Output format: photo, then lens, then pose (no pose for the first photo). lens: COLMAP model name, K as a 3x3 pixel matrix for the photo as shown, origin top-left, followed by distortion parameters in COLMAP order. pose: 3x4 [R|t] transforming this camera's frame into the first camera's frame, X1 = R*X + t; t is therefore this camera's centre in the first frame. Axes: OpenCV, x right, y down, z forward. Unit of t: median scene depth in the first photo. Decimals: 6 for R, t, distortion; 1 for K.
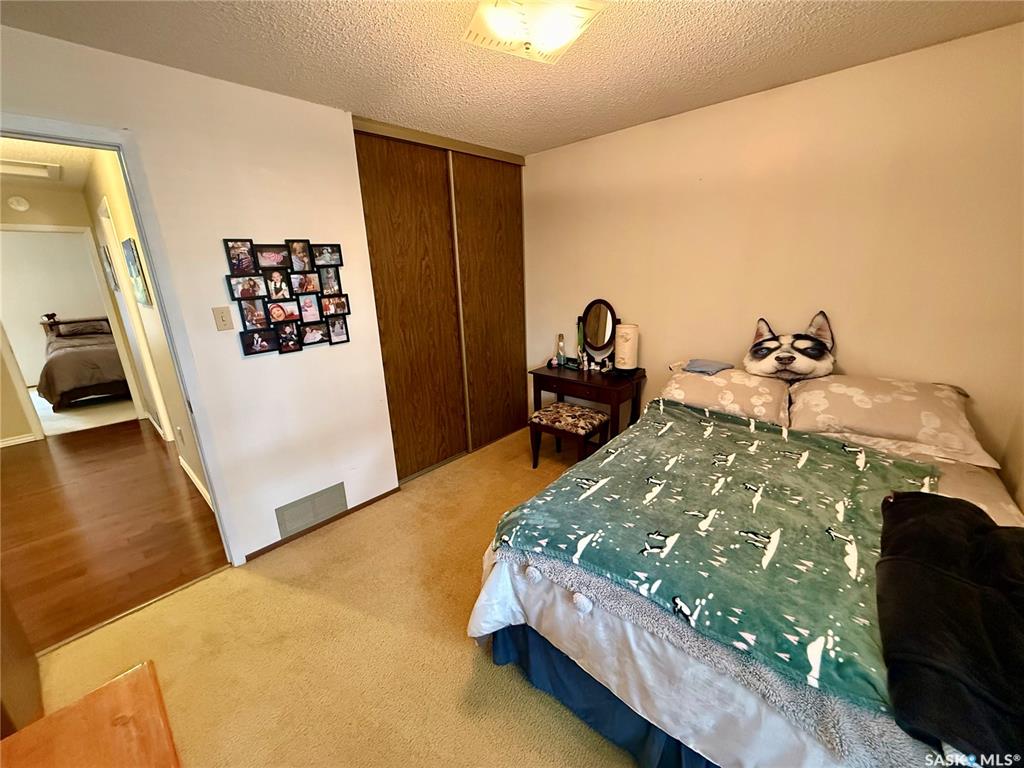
lens RADIAL K [[407.2, 0, 511.3], [0, 407.2, 382.2], [0, 0, 1]] dist [0.001074, -0.000121]
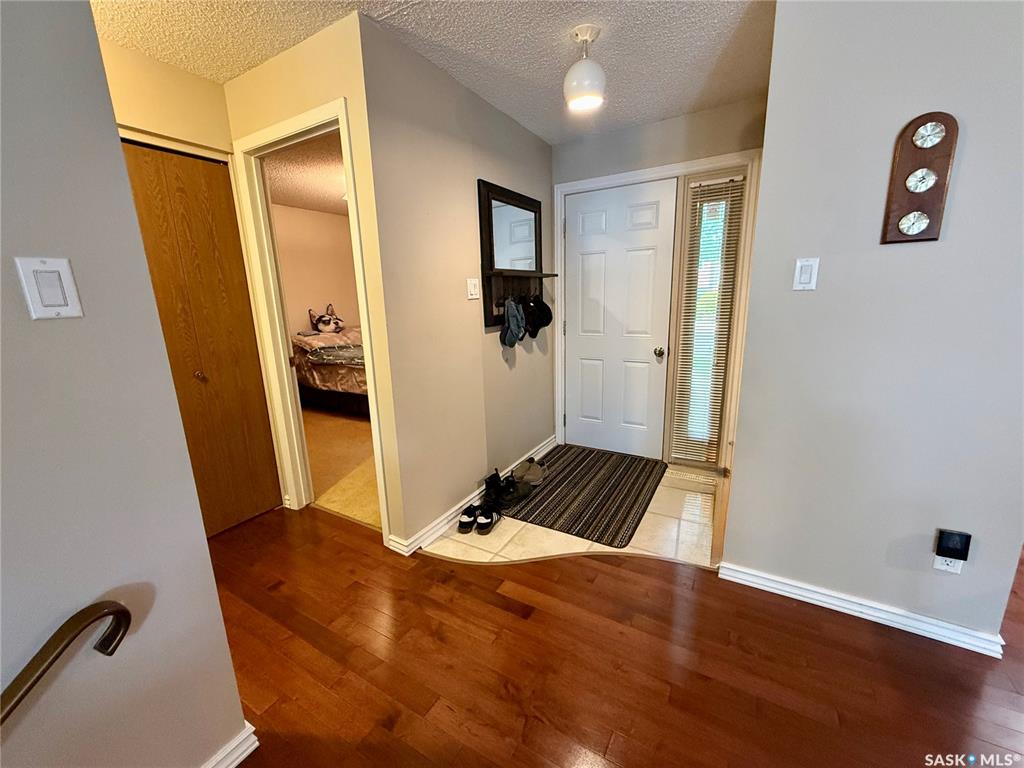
lens RADIAL K [[407.2, 0, 508.0], [0, 407.2, 385.0], [0, 0, 1]] dist [0.001074, -0.000121]
pose [[-0.210129, -0.169308, 0.962902, -1.934631], [0.304029, 0.924744, 0.228945, 0.040720], [-0.929200, 0.340858, -0.142840, 0.536954]]
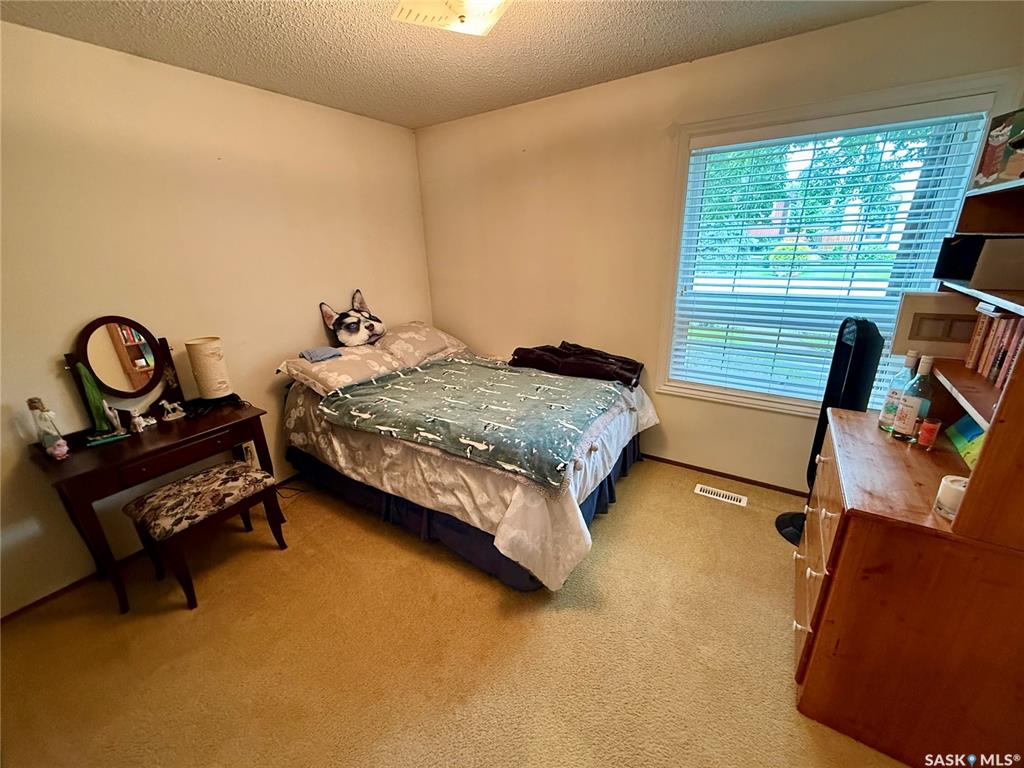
lens RADIAL K [[407.2, 0, 508.6], [0, 407.2, 383.3], [0, 0, 1]] dist [0.001074, -0.000121]
pose [[-0.165178, -0.281552, 0.945222, -0.693952], [0.308412, 0.895578, 0.320660, -0.178448], [-0.936802, 0.344483, -0.061095, 0.738154]]
